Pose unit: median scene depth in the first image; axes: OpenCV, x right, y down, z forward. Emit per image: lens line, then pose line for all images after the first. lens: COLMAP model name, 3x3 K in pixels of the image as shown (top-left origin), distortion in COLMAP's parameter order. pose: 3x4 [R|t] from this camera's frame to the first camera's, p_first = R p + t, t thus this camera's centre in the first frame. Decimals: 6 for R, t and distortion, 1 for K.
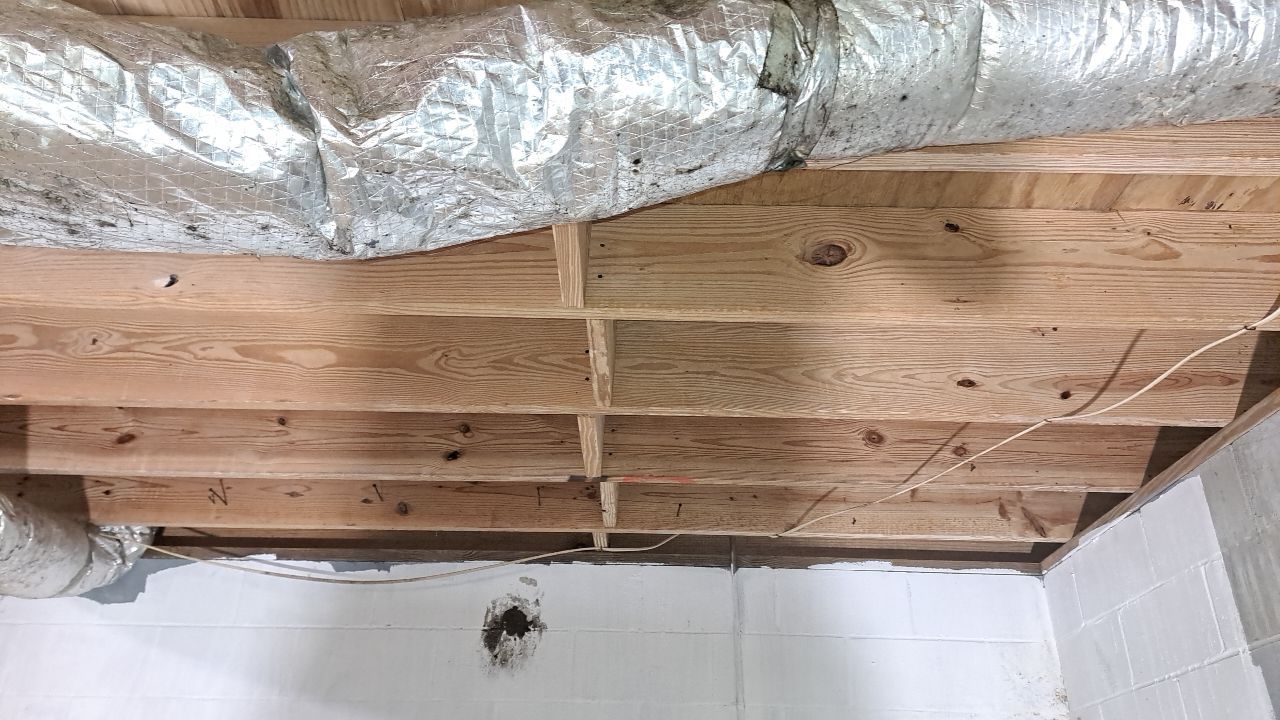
lens RADIAL K [[965.9, 0, 640.0], [0, 965.9, 360.0], [0, 0, 1]] dist [0.143005, -0.247178]
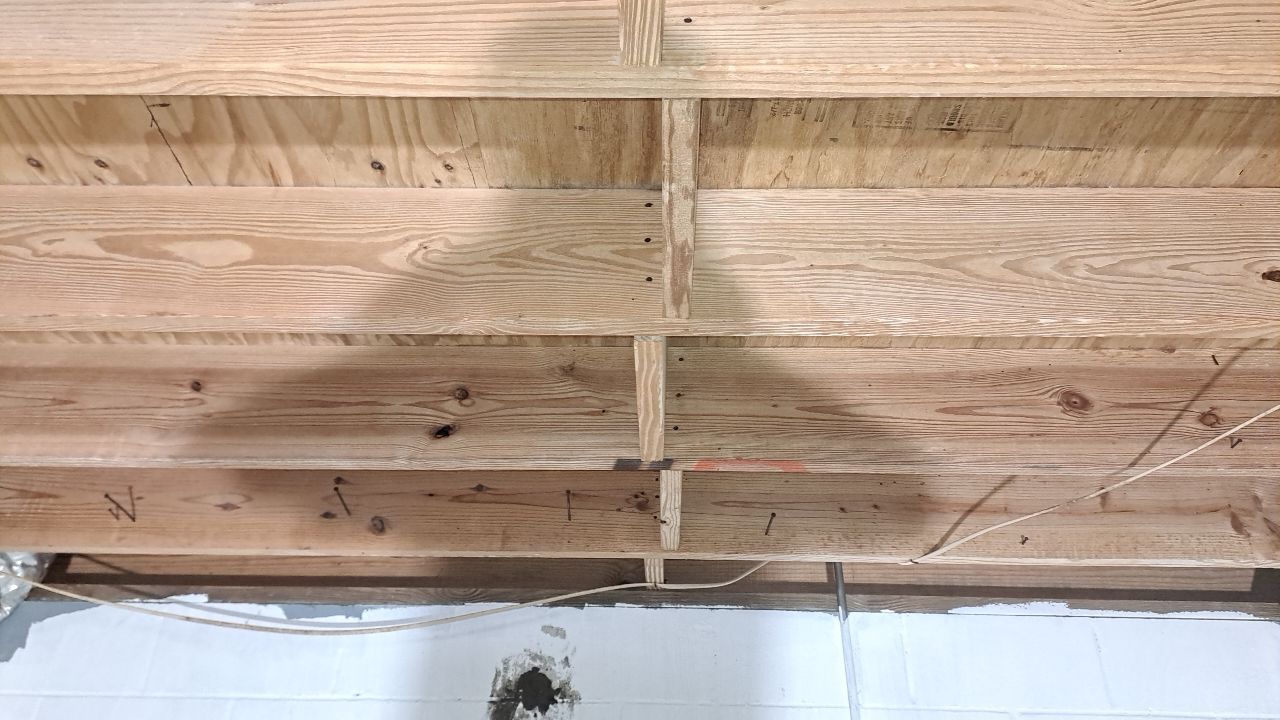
lens RADIAL K [[952.4, 0, 640.0], [0, 952.4, 360.0], [0, 0, 1]] dist [0.080152, -0.100580]
pose [[0.999734, -0.008977, -0.021240, -0.036758], [0.007152, 0.996399, -0.084484, 0.093420], [0.021922, 0.084309, 0.996198, 0.301055]]
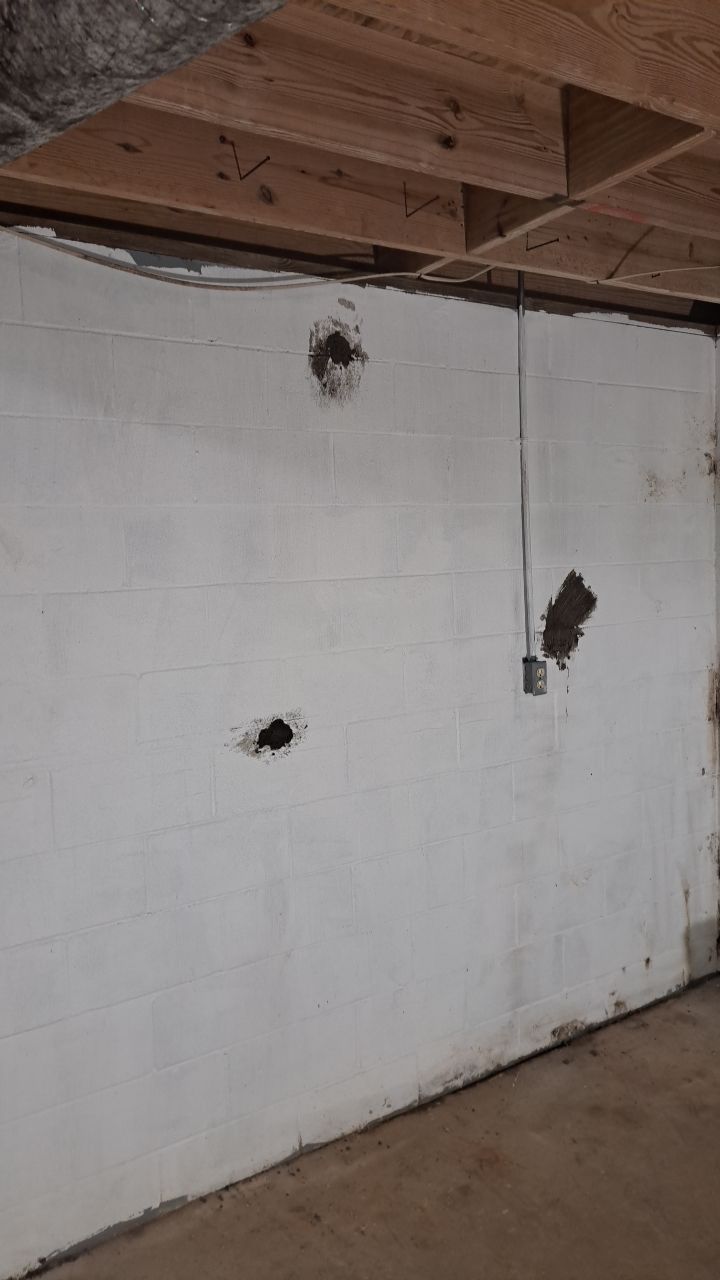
lens RADIAL K [[952.4, 0, 360.0], [0, 952.4, 640.0], [0, 0, 1]] dist [0.080152, -0.100580]
pose [[0.836850, -0.093632, 0.539366, -0.642370], [-0.201570, 0.863339, 0.462618, 0.087351], [-0.508972, -0.495861, 0.703612, 0.231599]]
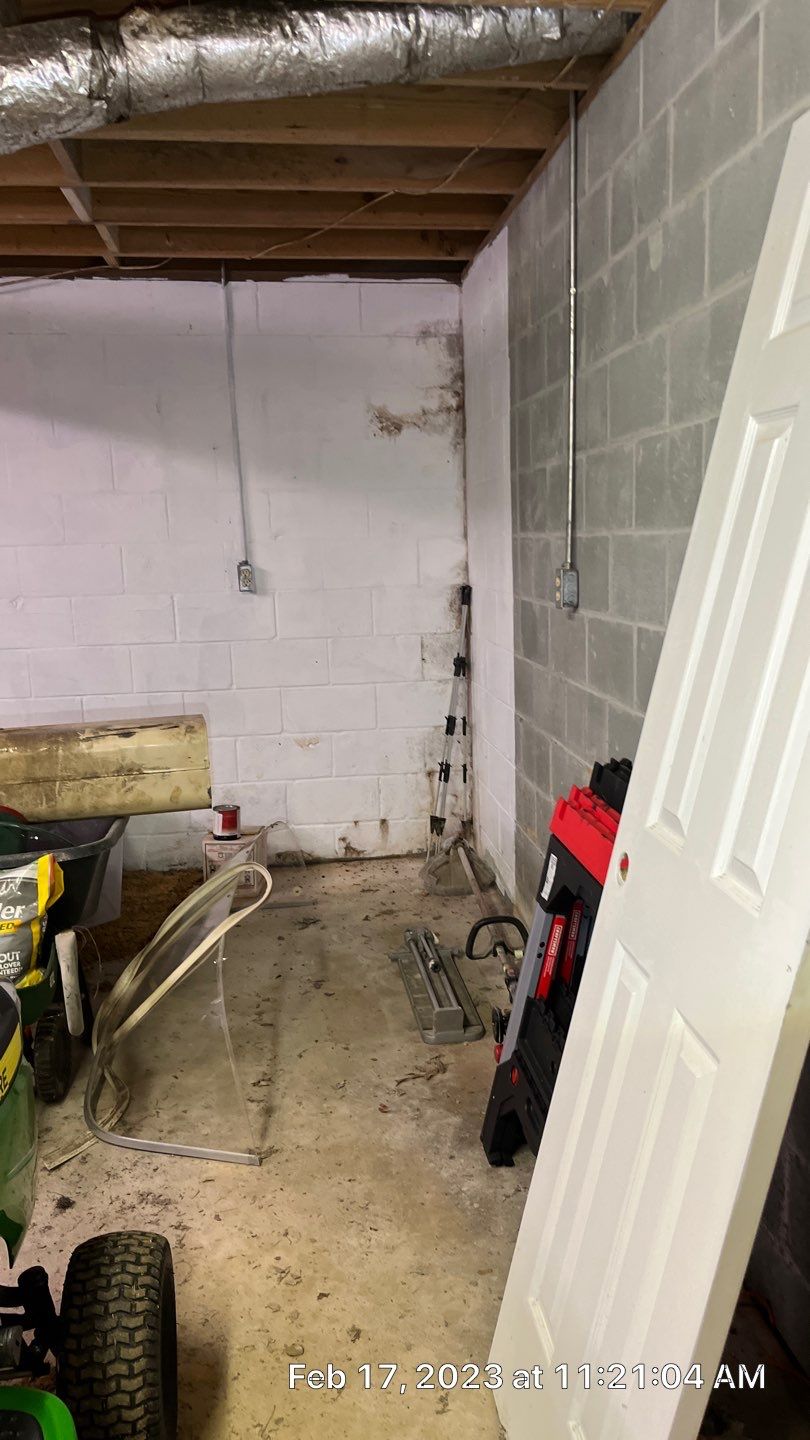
lens RADIAL K [[1071.4, 0, 405.0], [0, 1071.4, 720.0], [0, 0, 1]] dist [0.080152, -0.100580]
pose [[0.991064, -0.060559, 0.118849, 0.136735], [-0.023163, 0.799330, 0.600446, -0.197229], [-0.131362, -0.597833, 0.790784, -0.528569]]
